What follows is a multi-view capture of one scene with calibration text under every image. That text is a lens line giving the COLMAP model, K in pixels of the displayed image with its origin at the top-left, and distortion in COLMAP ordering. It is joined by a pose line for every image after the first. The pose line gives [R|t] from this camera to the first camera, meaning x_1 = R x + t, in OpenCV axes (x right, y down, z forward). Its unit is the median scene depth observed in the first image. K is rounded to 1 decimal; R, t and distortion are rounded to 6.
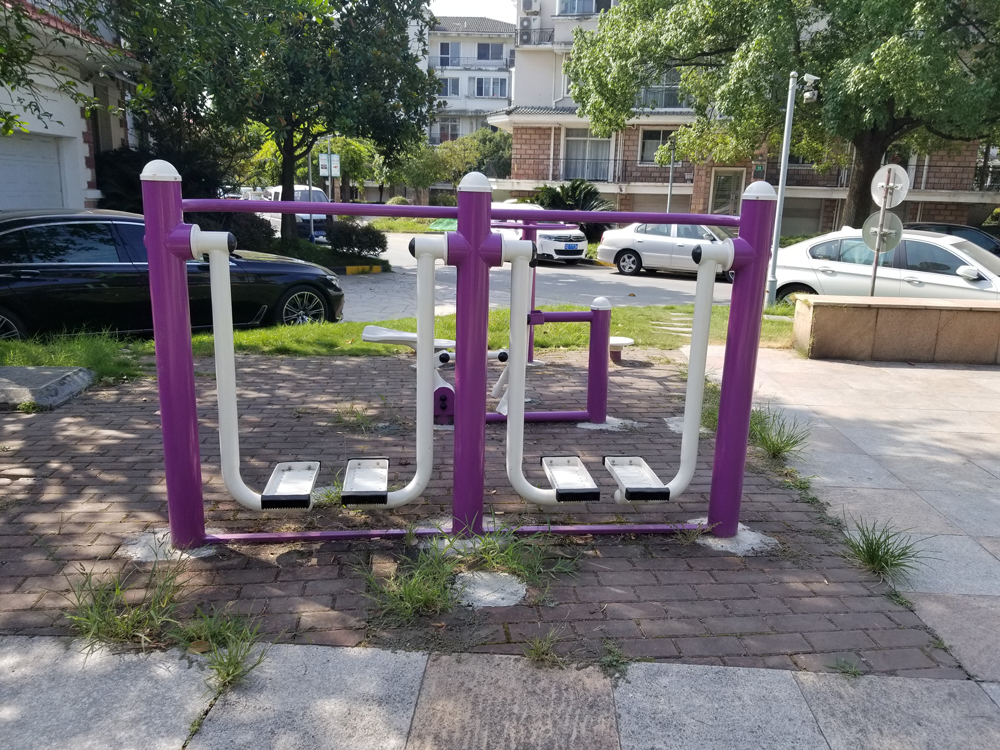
lens RADIAL K [[786.8, 0, 506.4], [0, 786.8, 390.4], [0, 0, 1]] dist [0.077354, -0.133194]
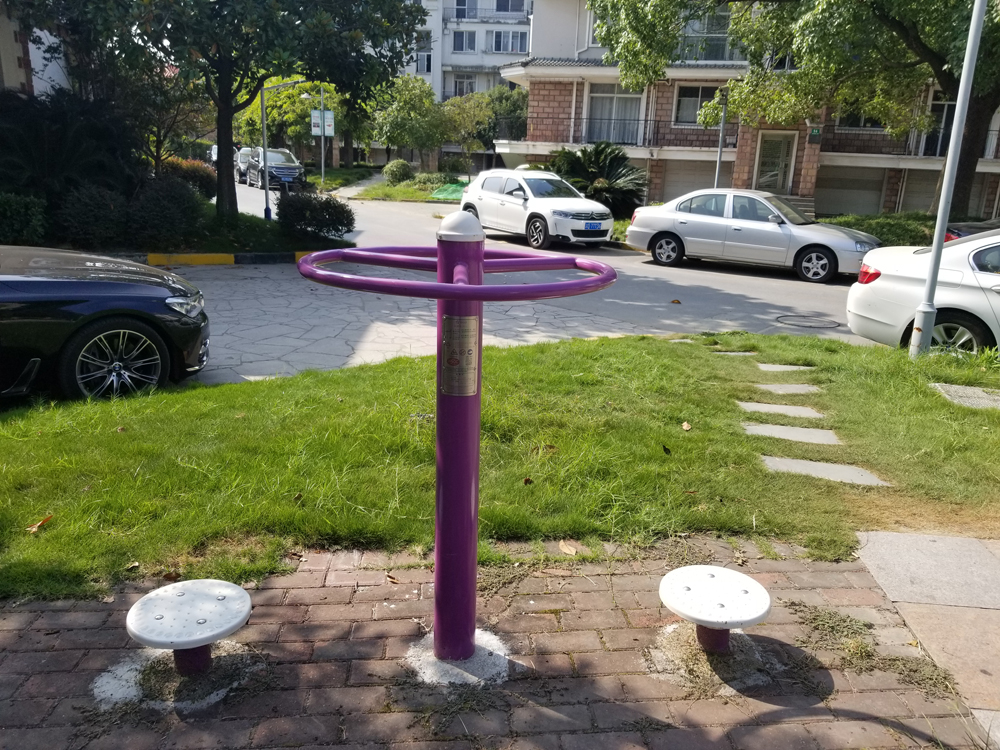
lens RADIAL K [[795.6, 0, 500.0], [0, 795.6, 375.0], [0, 0, 1]] dist [0.070269, -0.126588]
pose [[0.999352, 0.020275, -0.029752, 0.013050], [-0.019608, 0.999554, 0.022539, -0.041000], [0.030196, -0.021941, 0.999303, 0.160746]]
